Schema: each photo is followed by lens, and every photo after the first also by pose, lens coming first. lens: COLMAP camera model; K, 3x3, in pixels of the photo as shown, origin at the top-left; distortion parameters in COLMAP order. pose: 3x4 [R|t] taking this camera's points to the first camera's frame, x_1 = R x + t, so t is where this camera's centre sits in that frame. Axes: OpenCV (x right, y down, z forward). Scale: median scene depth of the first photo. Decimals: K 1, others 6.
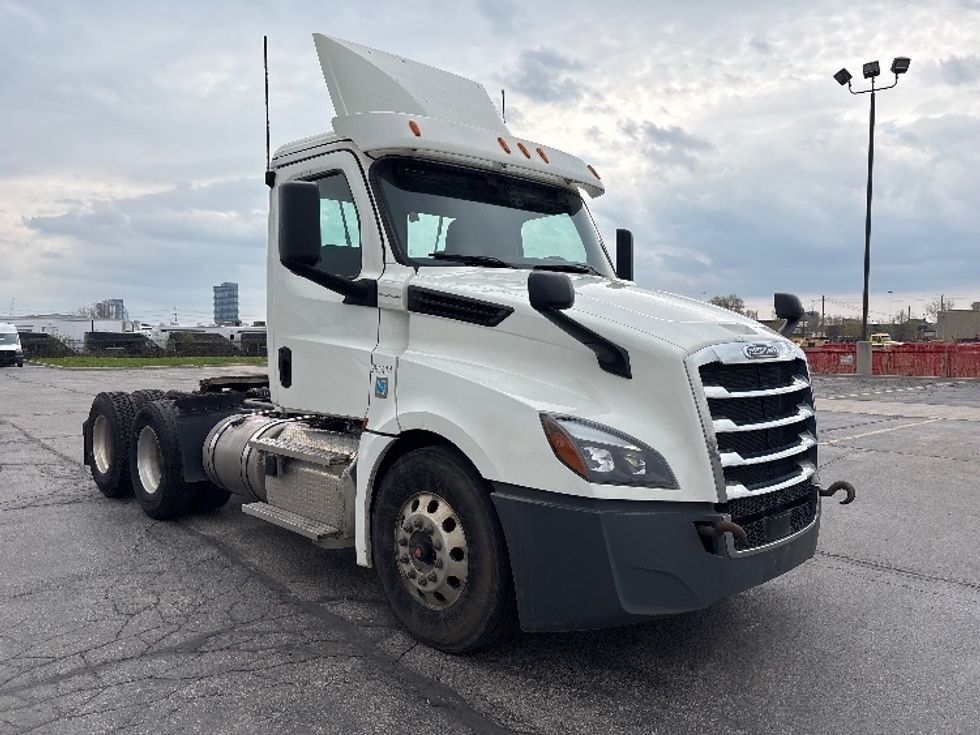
lens RADIAL K [[739.5, 0, 521.2], [0, 739.5, 452.1], [0, 0, 1]] dist [0.003725, 0.004359]
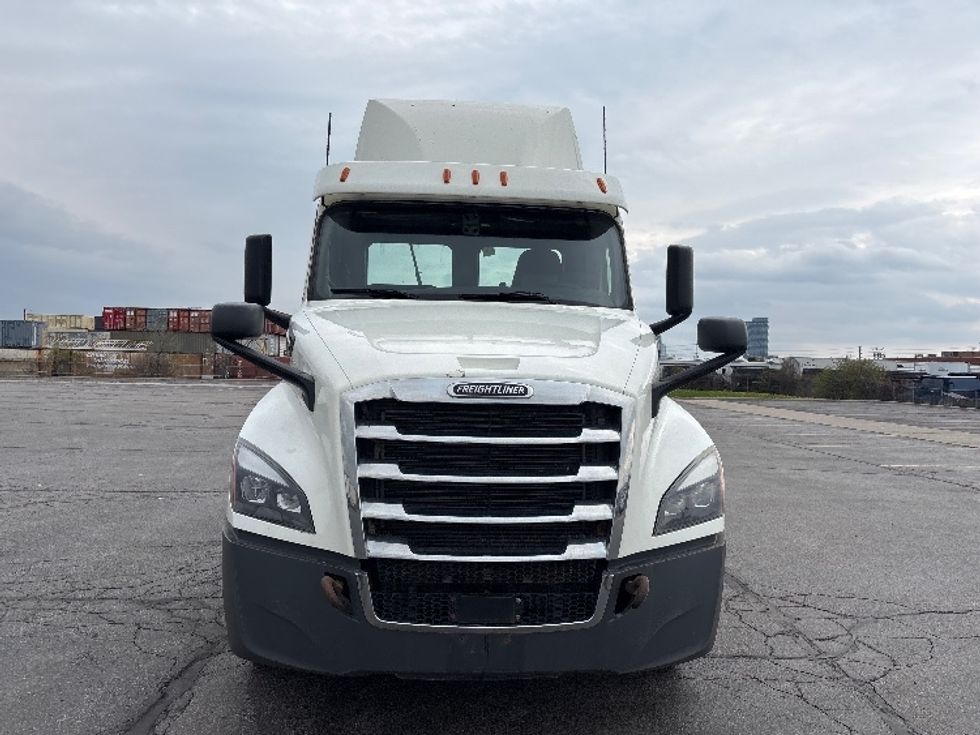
lens RADIAL K [[739.5, 0, 521.2], [0, 739.5, 452.1], [0, 0, 1]] dist [0.003725, 0.004359]
pose [[0.769396, 0.087350, -0.632771, 0.602735], [-0.114710, 0.993396, -0.002346, -0.048006], [0.628388, 0.074390, 0.774335, 0.275547]]
